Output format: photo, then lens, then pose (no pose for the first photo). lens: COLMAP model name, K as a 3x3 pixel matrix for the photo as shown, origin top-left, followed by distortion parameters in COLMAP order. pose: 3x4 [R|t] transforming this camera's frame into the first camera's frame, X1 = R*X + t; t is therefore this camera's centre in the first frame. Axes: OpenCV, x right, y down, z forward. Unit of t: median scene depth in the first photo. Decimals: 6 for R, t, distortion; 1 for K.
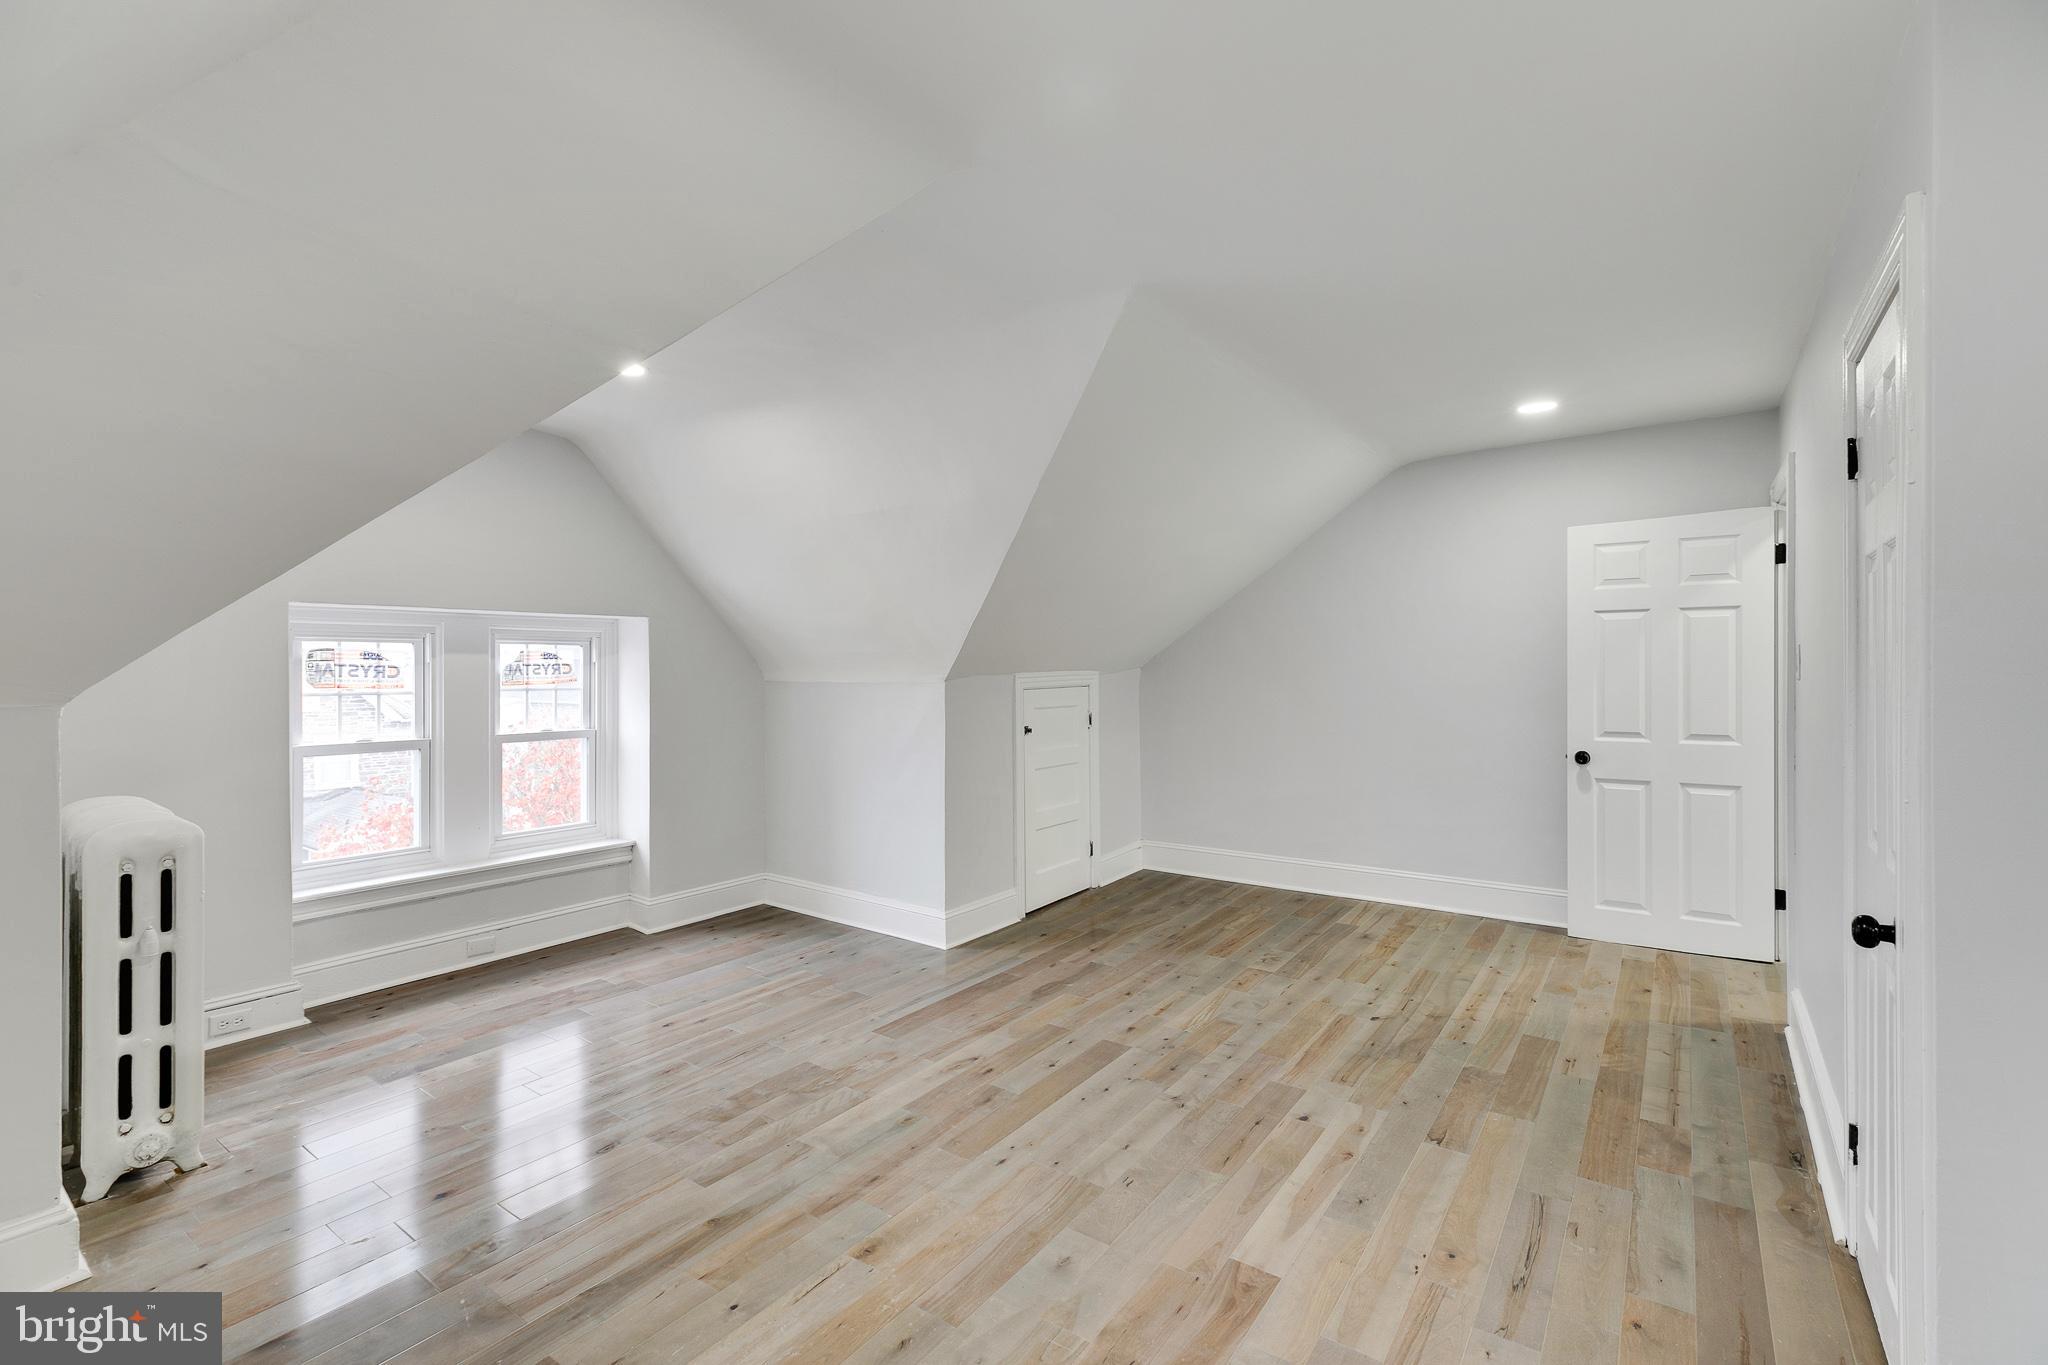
lens RADIAL K [[918.7, 0, 1024.2], [0, 918.7, 663.1], [0, 0, 1]] dist [0.005250, 0.000167]
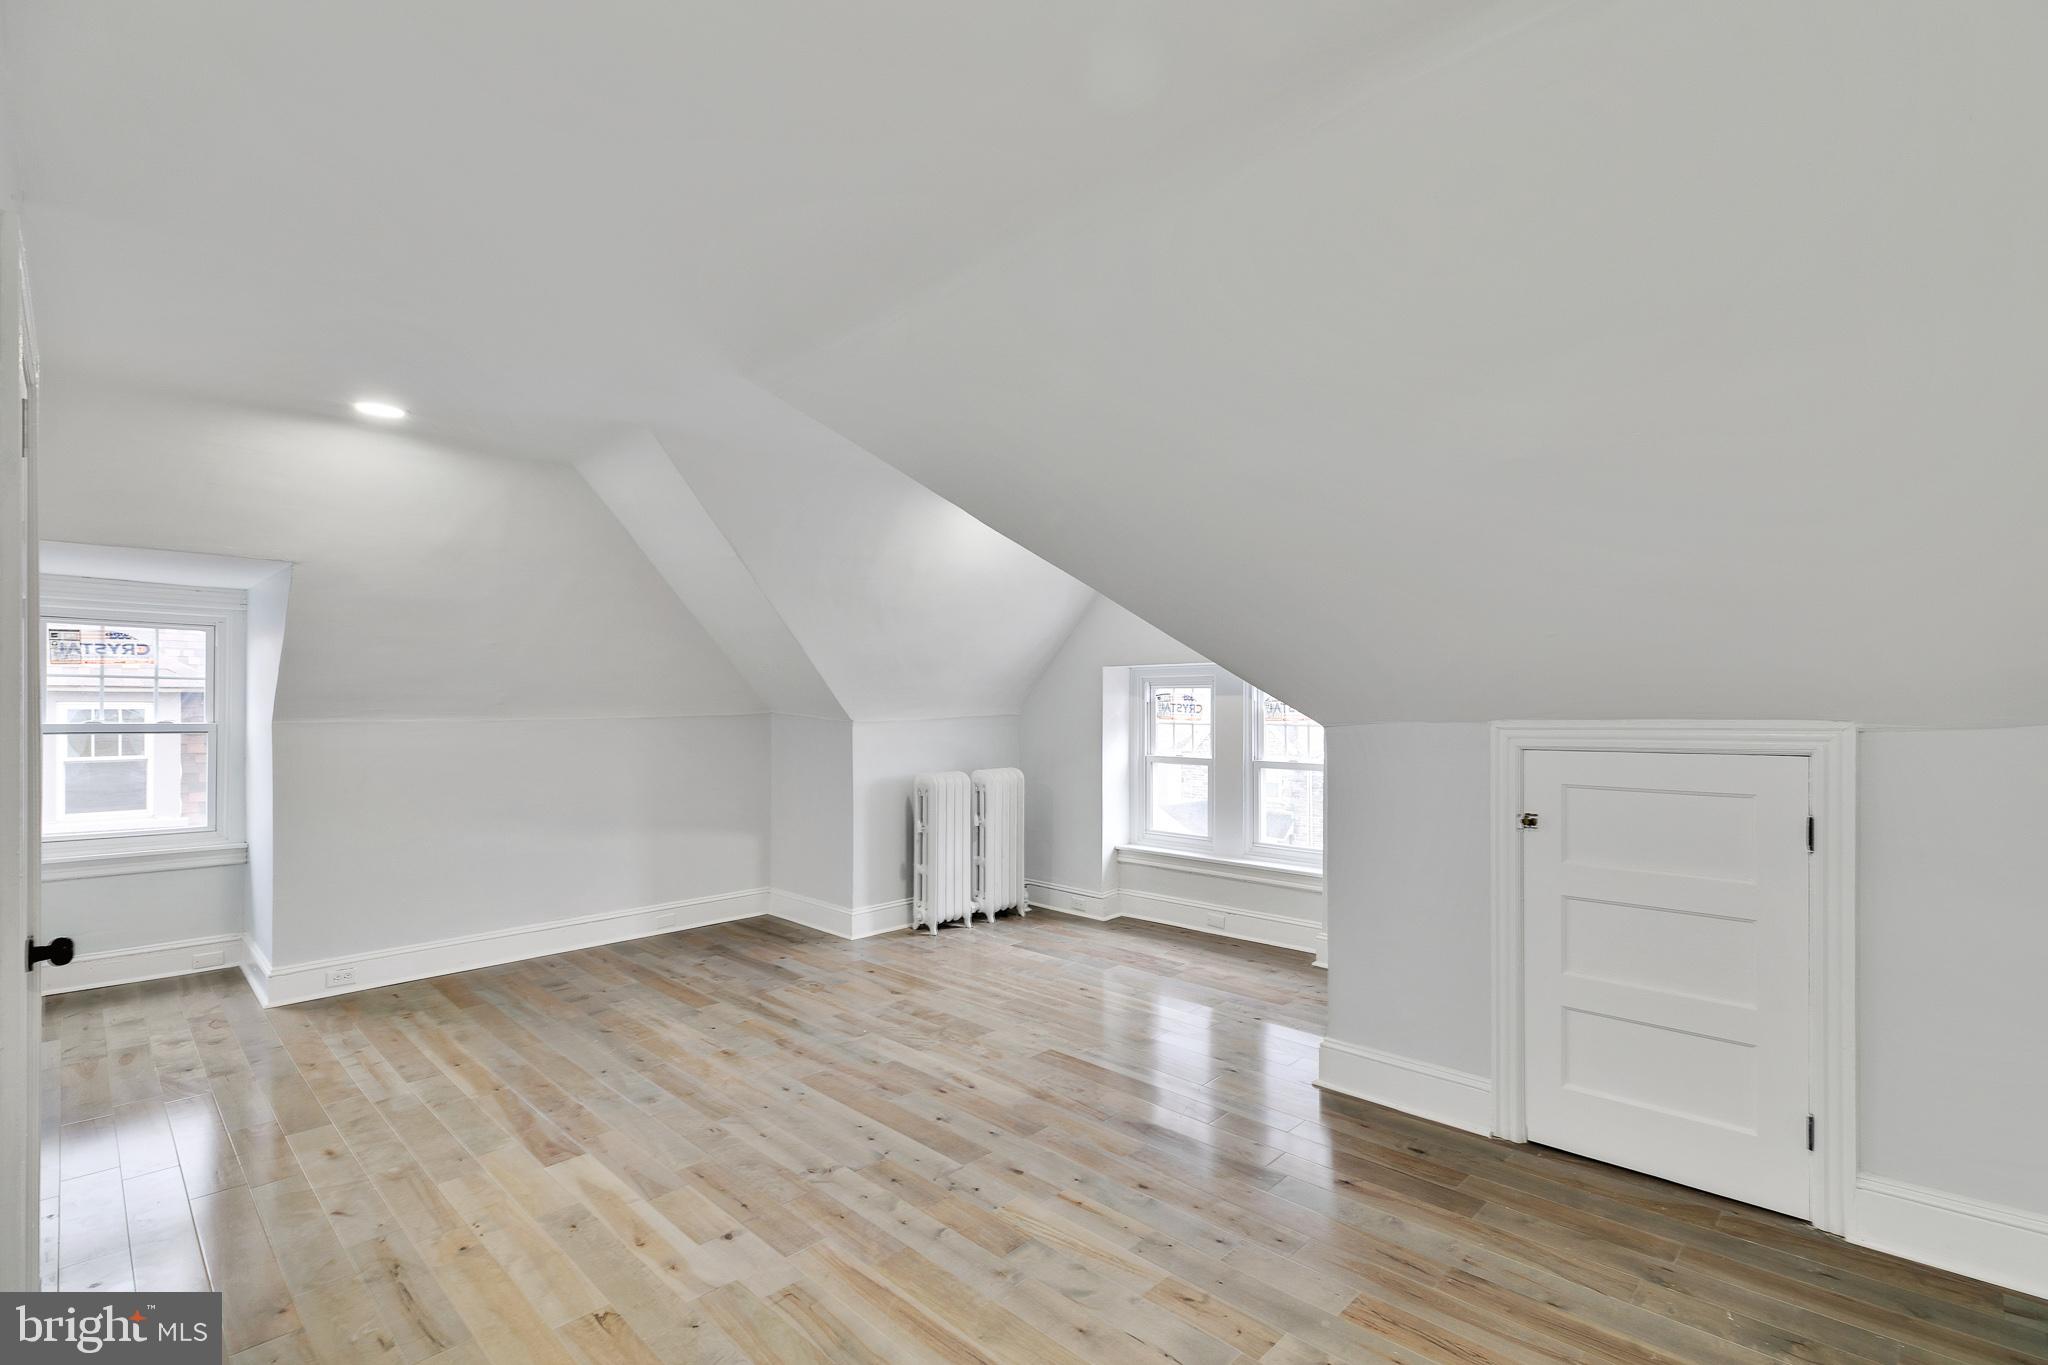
lens RADIAL K [[918.7, 0, 1024.2], [0, 918.7, 663.1], [0, 0, 1]] dist [0.005250, 0.000167]
pose [[-0.145924, -0.040025, -0.988486, 0.976436], [0.004472, 0.999144, -0.041117, -0.005360], [0.989286, -0.010420, -0.145620, 1.205068]]
